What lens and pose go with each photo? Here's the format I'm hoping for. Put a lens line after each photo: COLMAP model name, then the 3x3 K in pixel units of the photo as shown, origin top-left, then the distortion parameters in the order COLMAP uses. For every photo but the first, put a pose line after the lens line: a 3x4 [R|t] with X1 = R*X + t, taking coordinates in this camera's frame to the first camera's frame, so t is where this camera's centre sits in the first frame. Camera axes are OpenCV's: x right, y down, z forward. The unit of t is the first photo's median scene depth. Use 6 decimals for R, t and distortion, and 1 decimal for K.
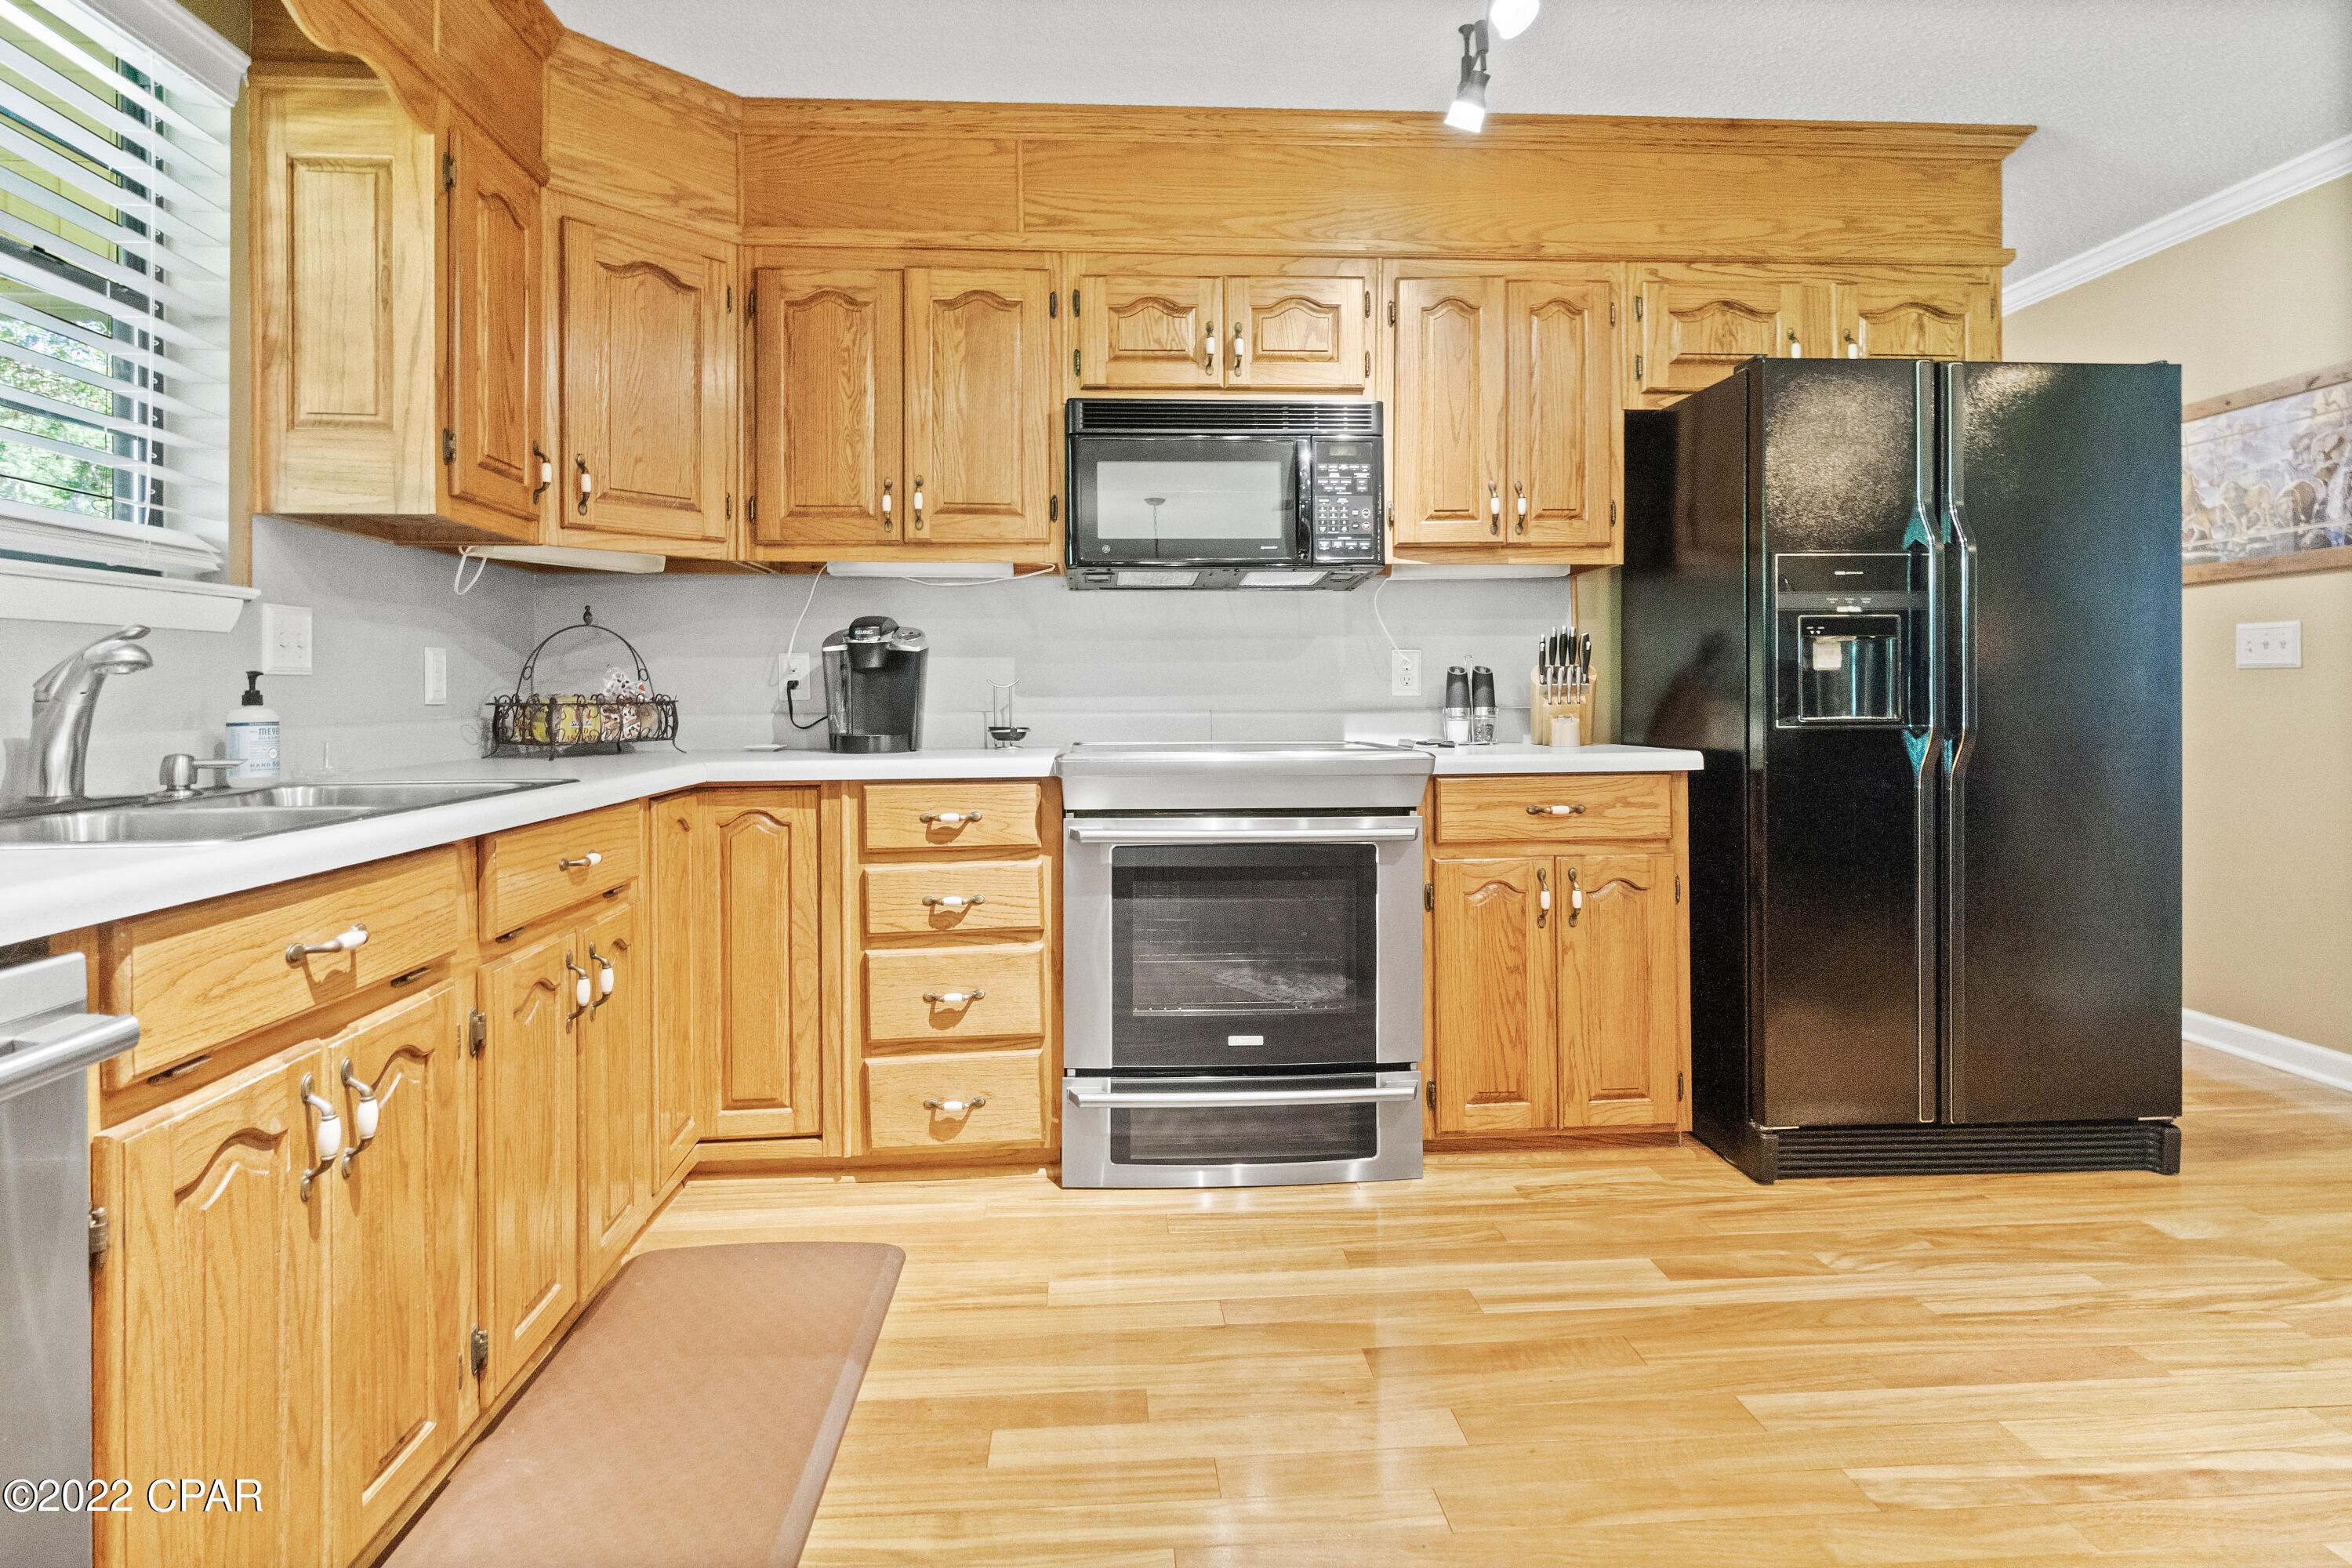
lens RADIAL K [[1129.5, 0, 1119.8], [0, 1129.5, 694.7], [0, 0, 1]] dist [-0.002158, 0.000191]
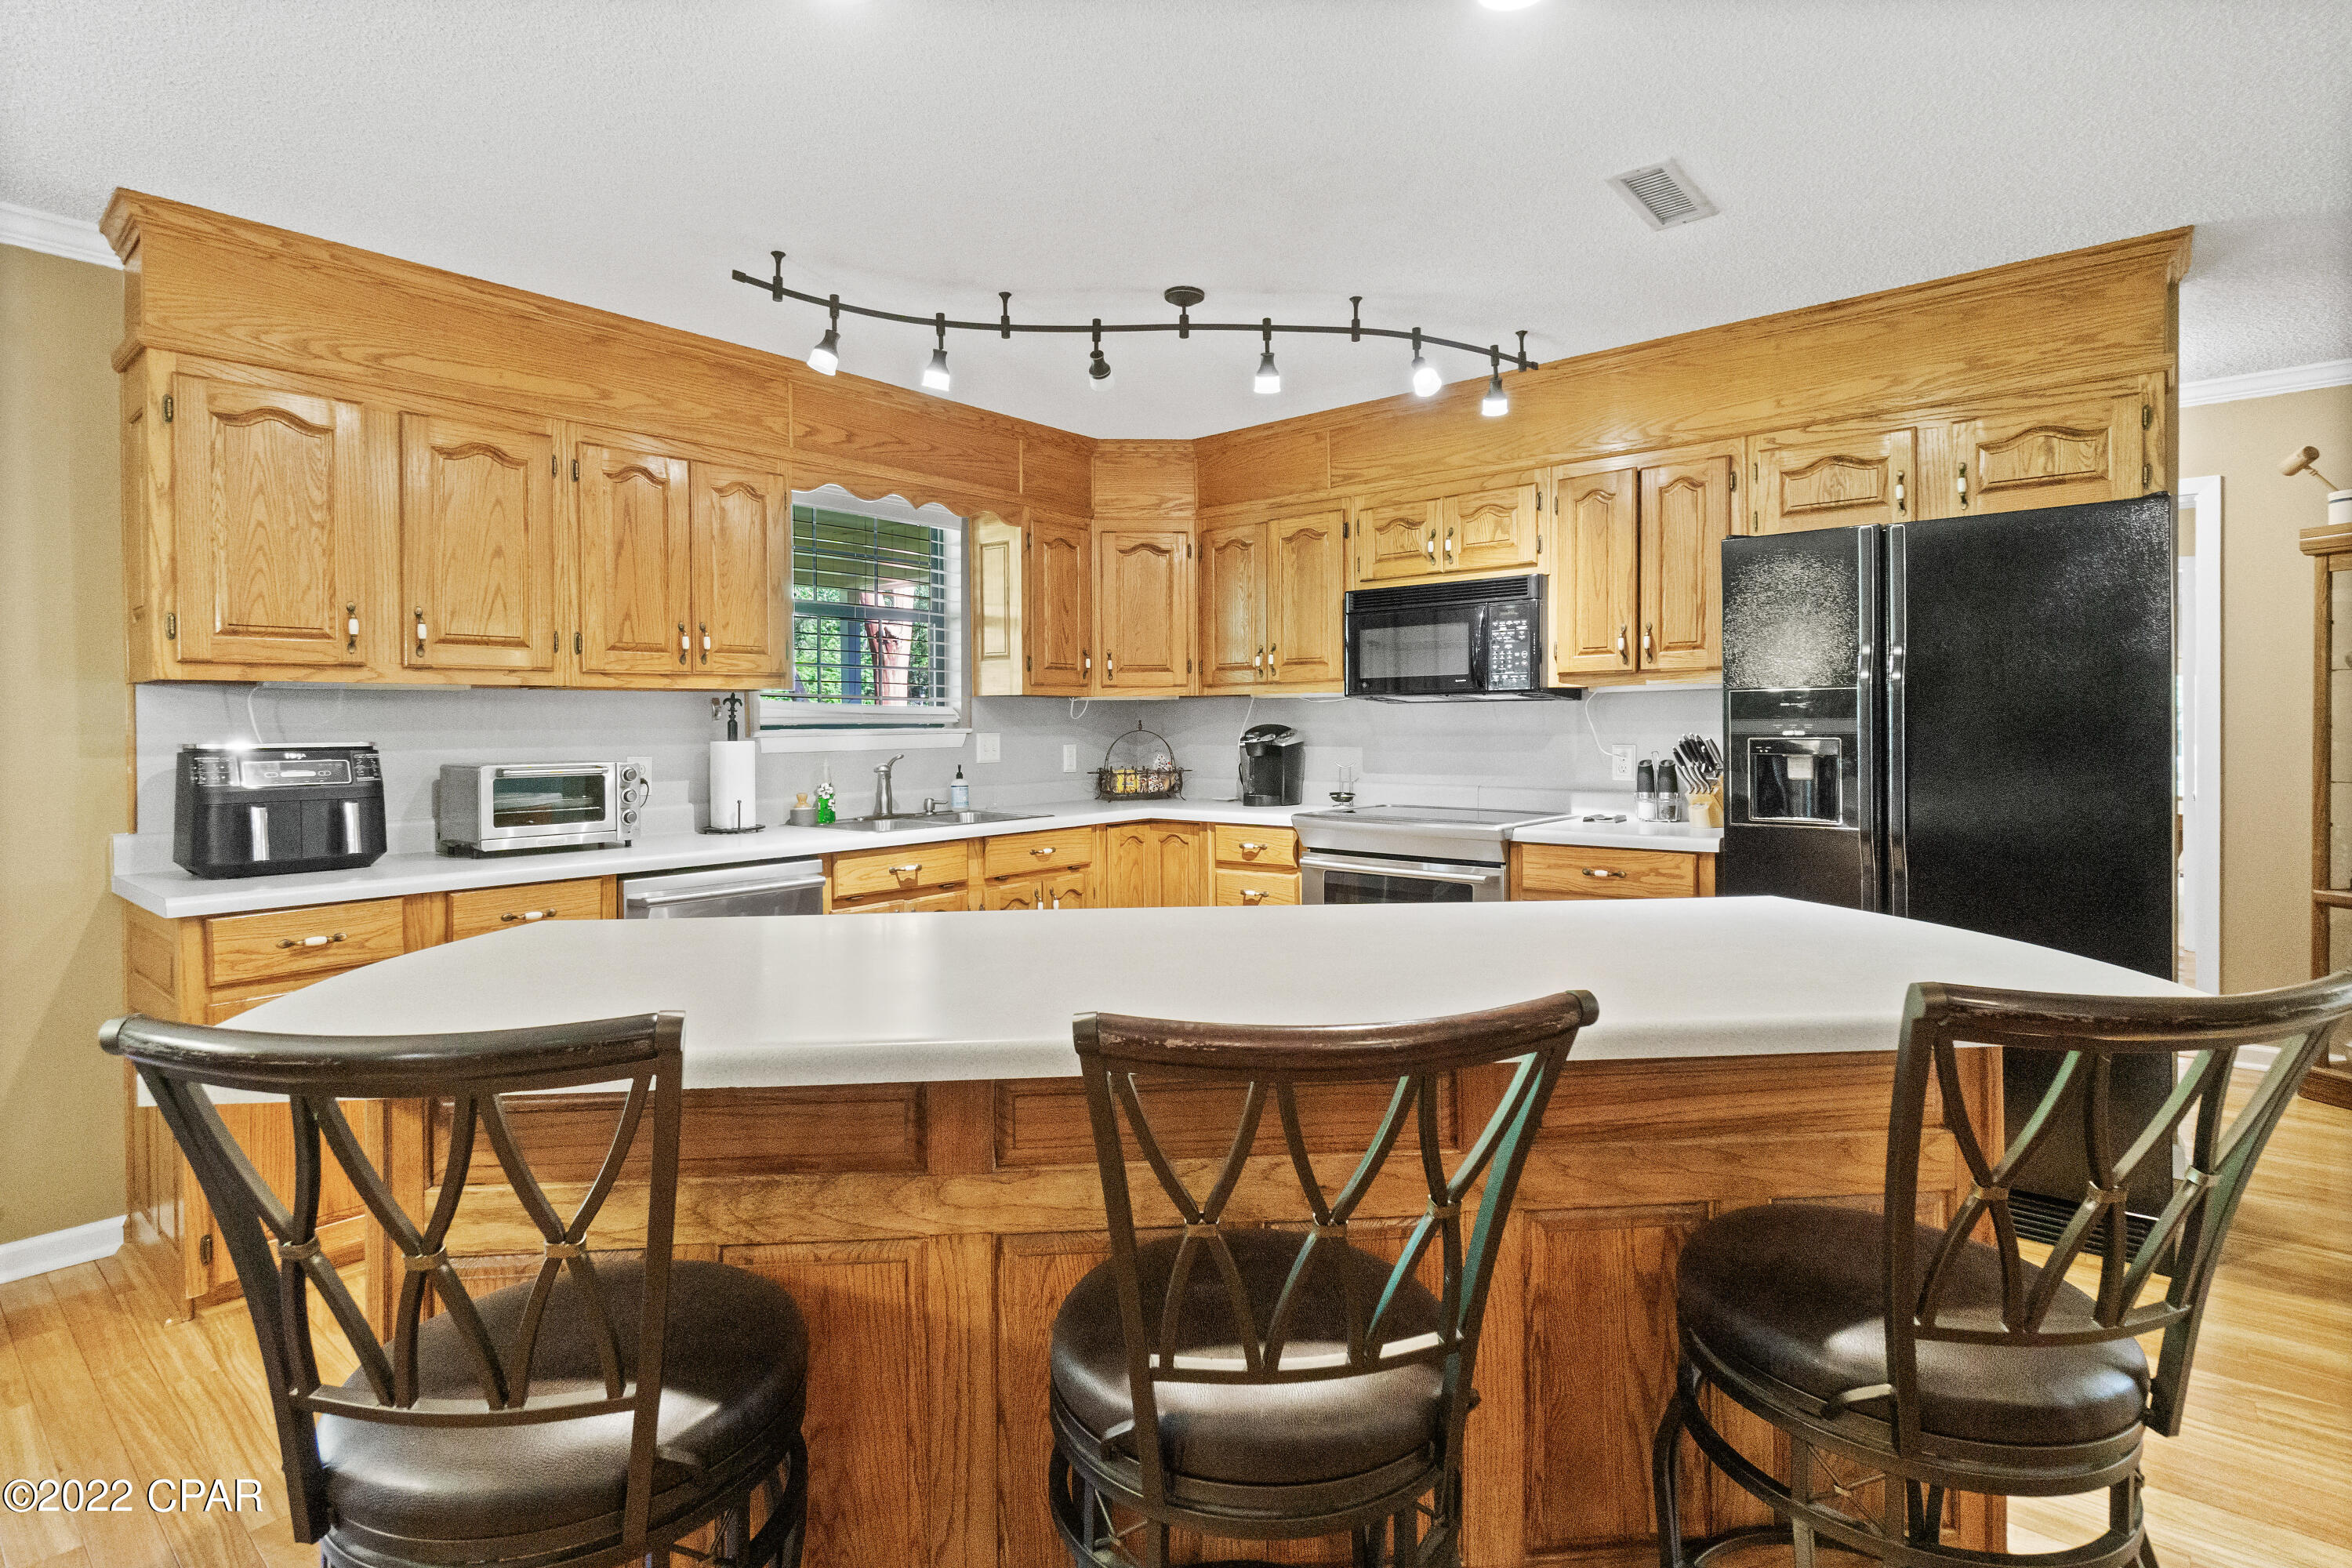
lens RADIAL K [[1129.5, 0, 1193.6], [0, 1129.5, 724.4], [0, 0, 1]] dist [-0.002158, 0.000191]
pose [[0.737510, 0.001232, -0.675335, 0.865655], [0.003267, 0.999980, 0.005393, -0.081586], [0.675328, -0.006183, 0.737491, -0.324530]]
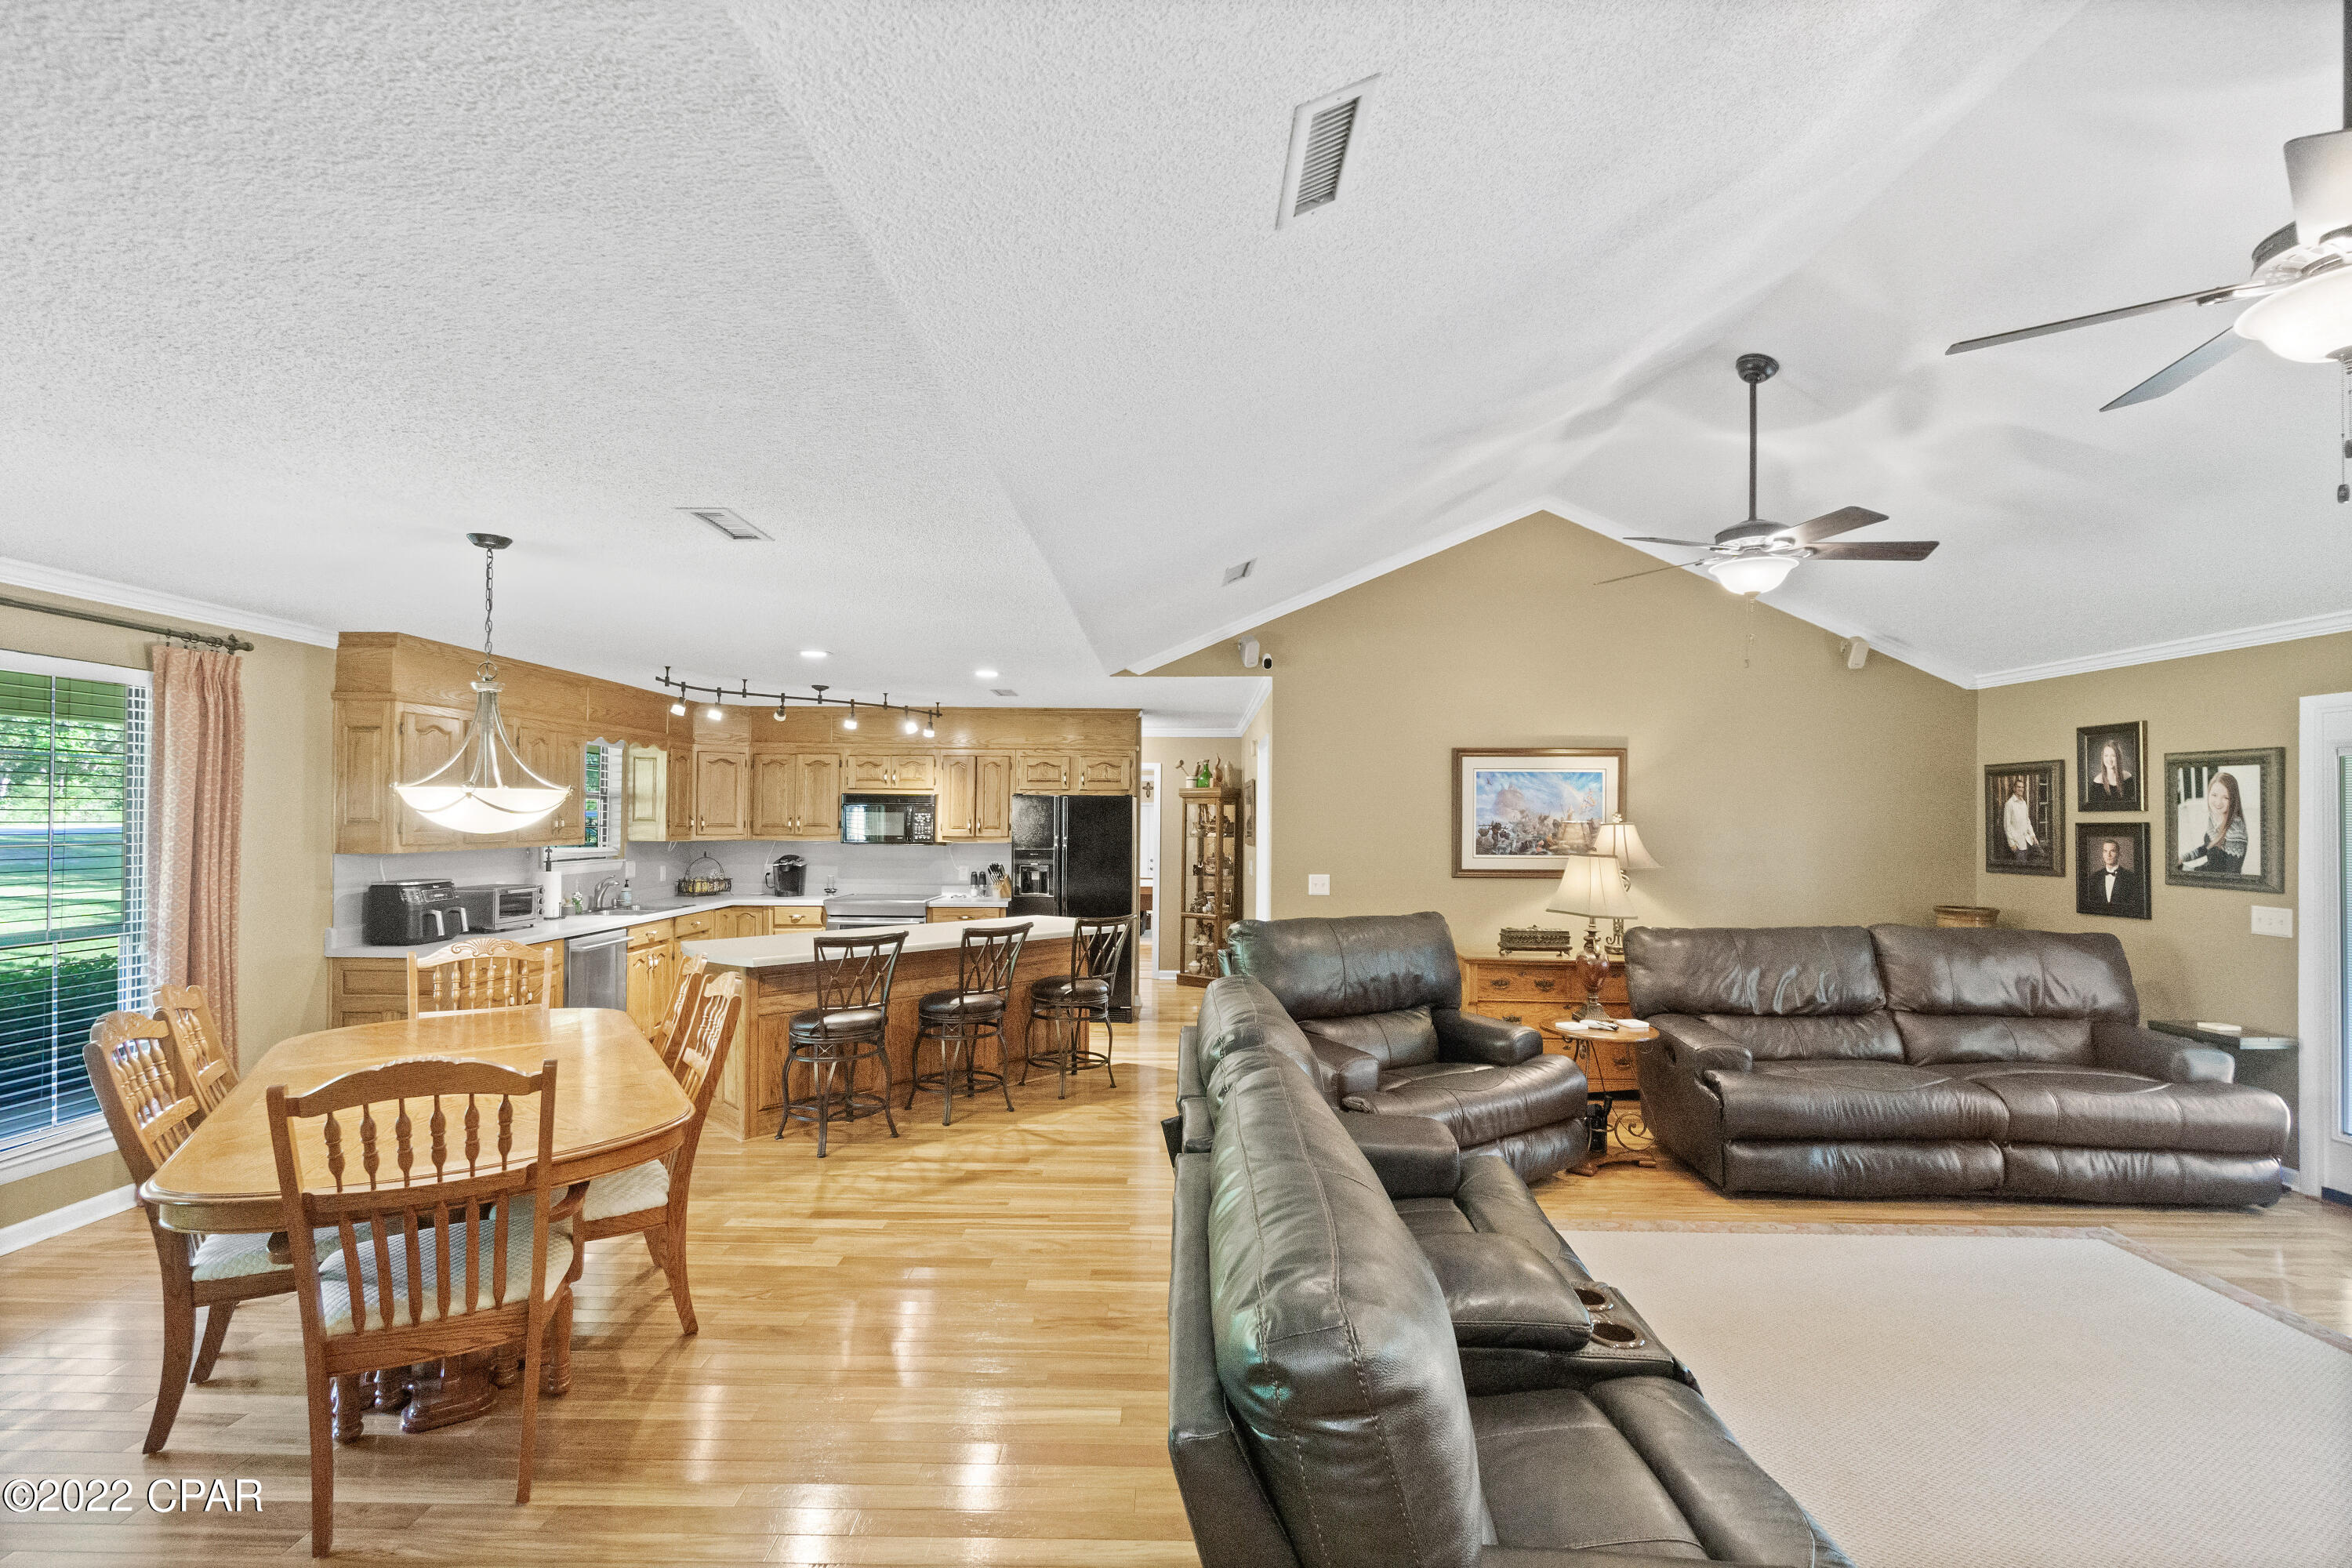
lens RADIAL K [[1028.8, 0, 1151.9], [0, 1028.8, 809.5], [0, 0, 1]] dist [-0.001446, 0.000441]
pose [[0.997187, 0.012982, -0.073819, 1.100221], [-0.013484, 0.999889, -0.006307, -0.204784], [0.073729, 0.007284, 0.997252, -1.994789]]
